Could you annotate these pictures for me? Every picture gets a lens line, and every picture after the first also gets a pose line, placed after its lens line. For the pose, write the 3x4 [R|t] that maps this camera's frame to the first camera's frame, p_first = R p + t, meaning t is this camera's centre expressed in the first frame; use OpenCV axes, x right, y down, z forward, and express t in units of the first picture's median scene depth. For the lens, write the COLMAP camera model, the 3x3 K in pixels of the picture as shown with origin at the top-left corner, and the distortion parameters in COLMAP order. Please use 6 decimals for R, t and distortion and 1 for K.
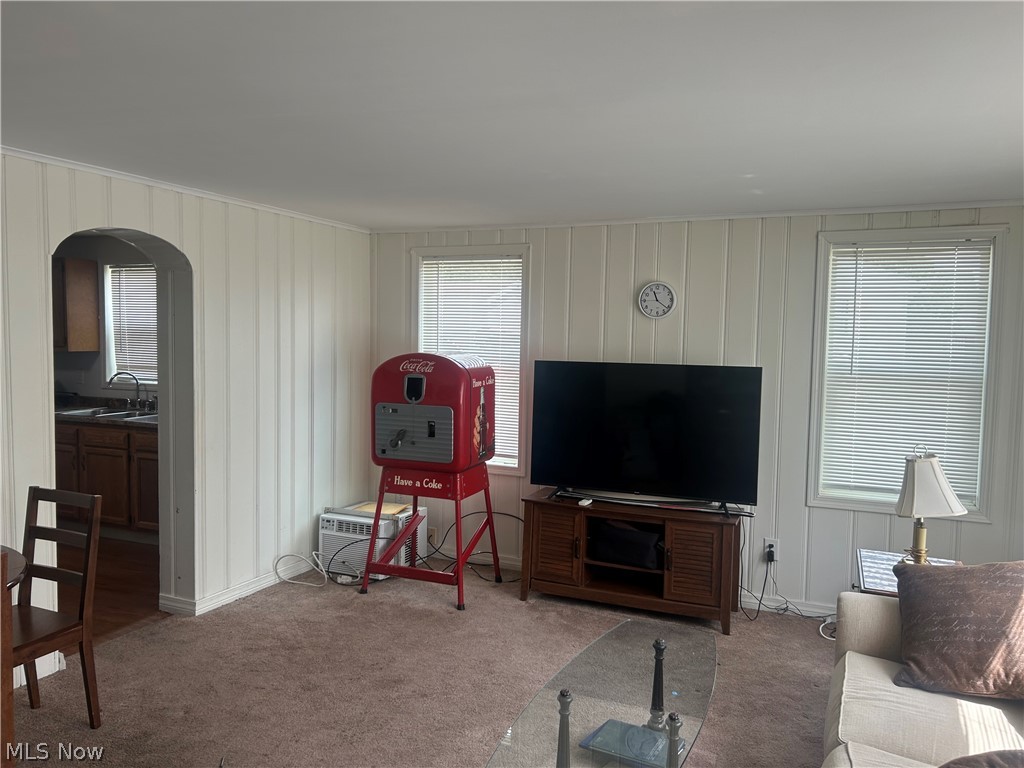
lens RADIAL K [[793.9, 0, 512.0], [0, 793.9, 384.0], [0, 0, 1]] dist [0.070981, -0.067084]
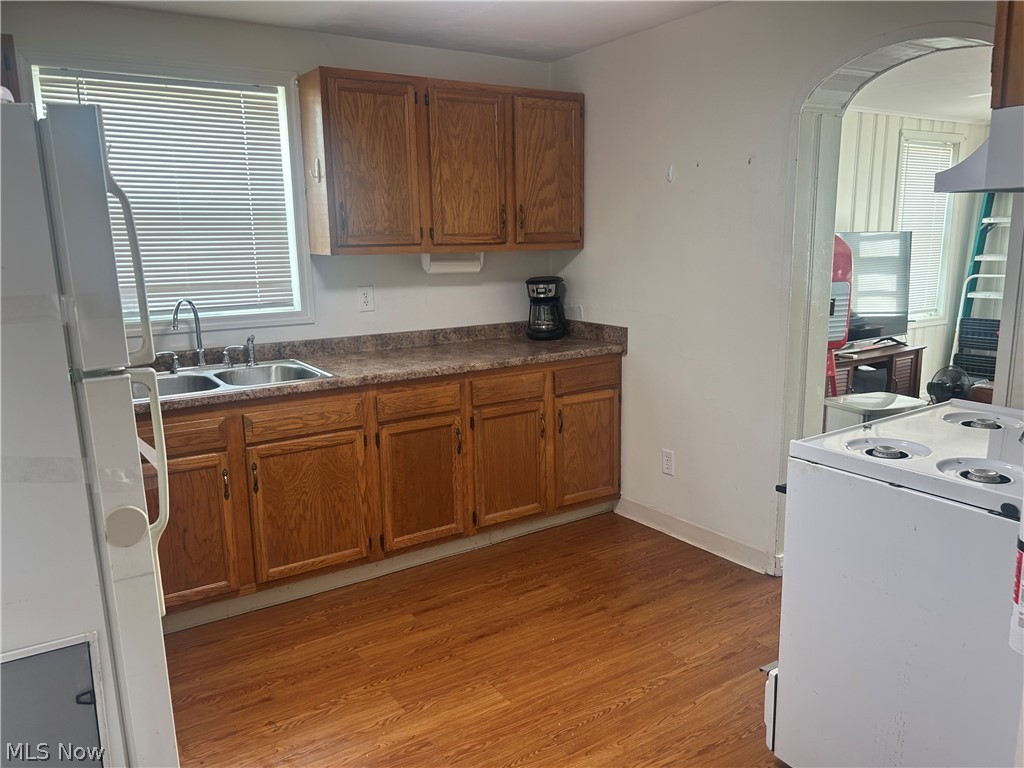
lens RADIAL K [[782.6, 0, 512.0], [0, 782.6, 384.0], [0, 0, 1]] dist [0.123463, -0.129984]
pose [[0.544326, -0.198296, 0.815100, -0.781919], [0.077248, 0.979380, 0.186676, -0.039538], [-0.835309, -0.038648, 0.548420, 0.549496]]
